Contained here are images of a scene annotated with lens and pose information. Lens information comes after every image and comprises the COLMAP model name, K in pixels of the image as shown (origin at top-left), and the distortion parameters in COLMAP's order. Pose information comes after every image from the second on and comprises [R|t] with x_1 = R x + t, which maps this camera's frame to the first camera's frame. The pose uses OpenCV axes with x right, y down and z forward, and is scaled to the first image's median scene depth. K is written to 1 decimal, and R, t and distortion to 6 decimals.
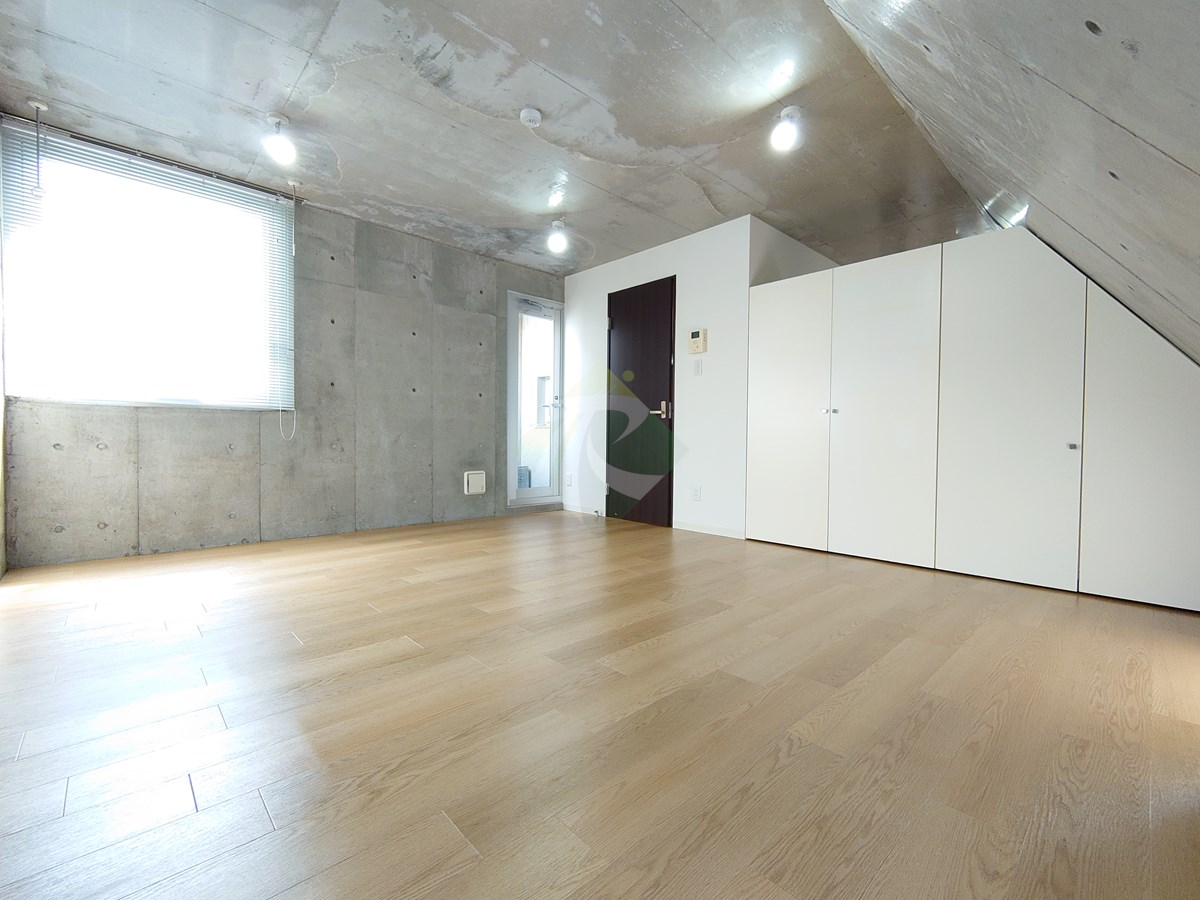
lens RADIAL K [[519.5, 0, 601.5], [0, 519.5, 447.3], [0, 0, 1]] dist [0.000662, -0.001260]
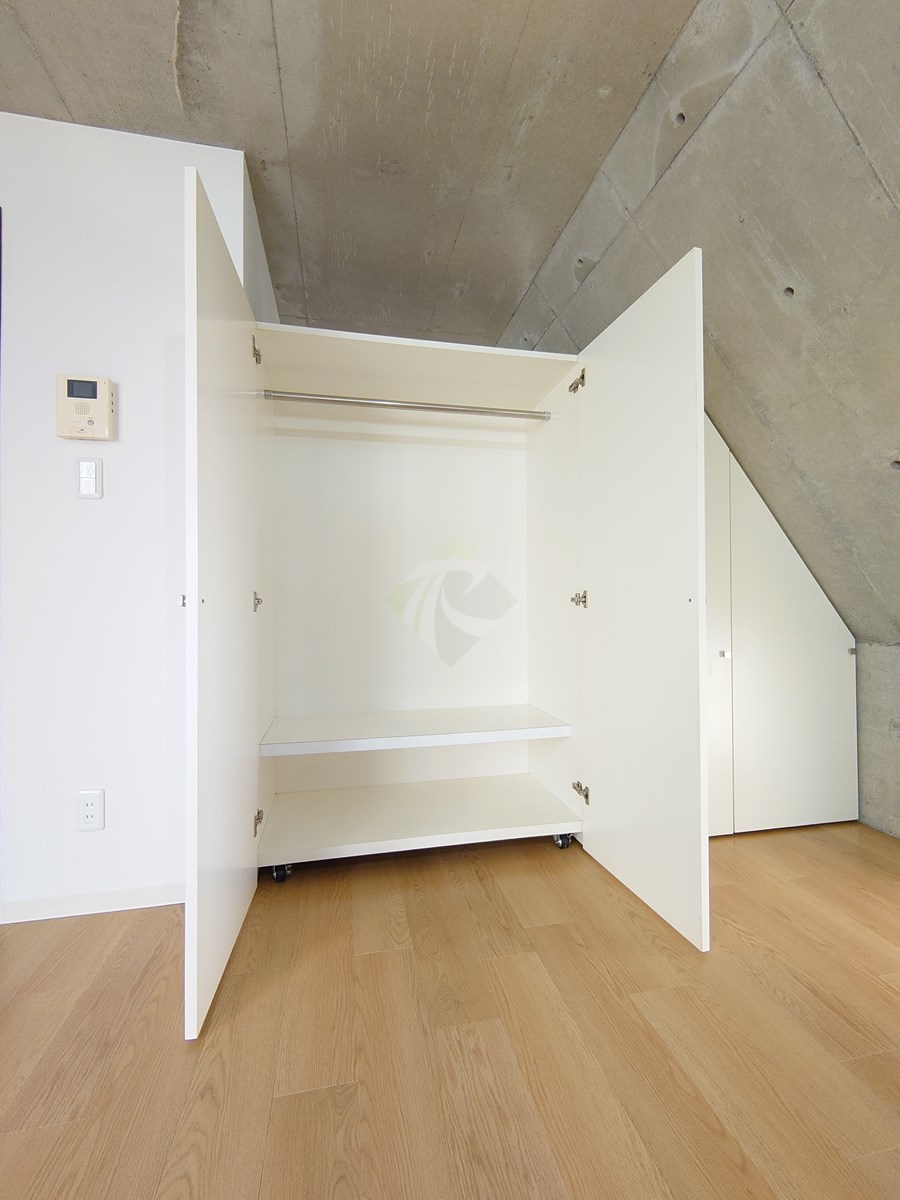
lens RADIAL K [[519.5, 0, 448.8], [0, 519.5, 599.1], [0, 0, 1]] dist [0.000662, -0.001260]
pose [[0.525897, -0.007493, 0.850515, -0.002413], [0.021523, 0.999758, -0.004501, -0.089259], [-0.850276, 0.020672, 0.525931, 0.910739]]
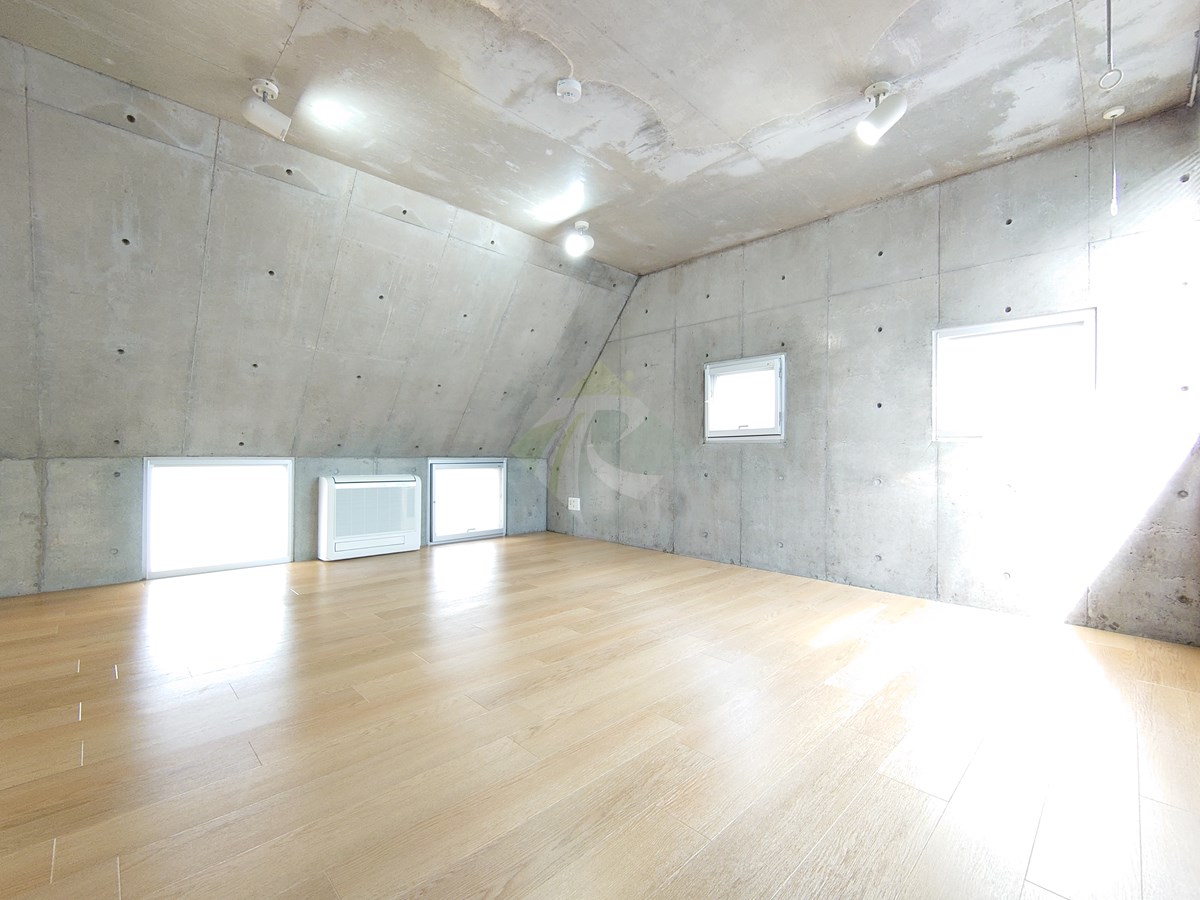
lens RADIAL K [[519.5, 0, 599.4], [0, 519.5, 450.5], [0, 0, 1]] dist [0.000662, -0.001260]
pose [[-0.999594, -0.019868, -0.020422, -0.183577], [-0.020025, 0.999771, 0.007484, -0.060393], [0.020269, 0.007890, -0.999763, 1.887548]]
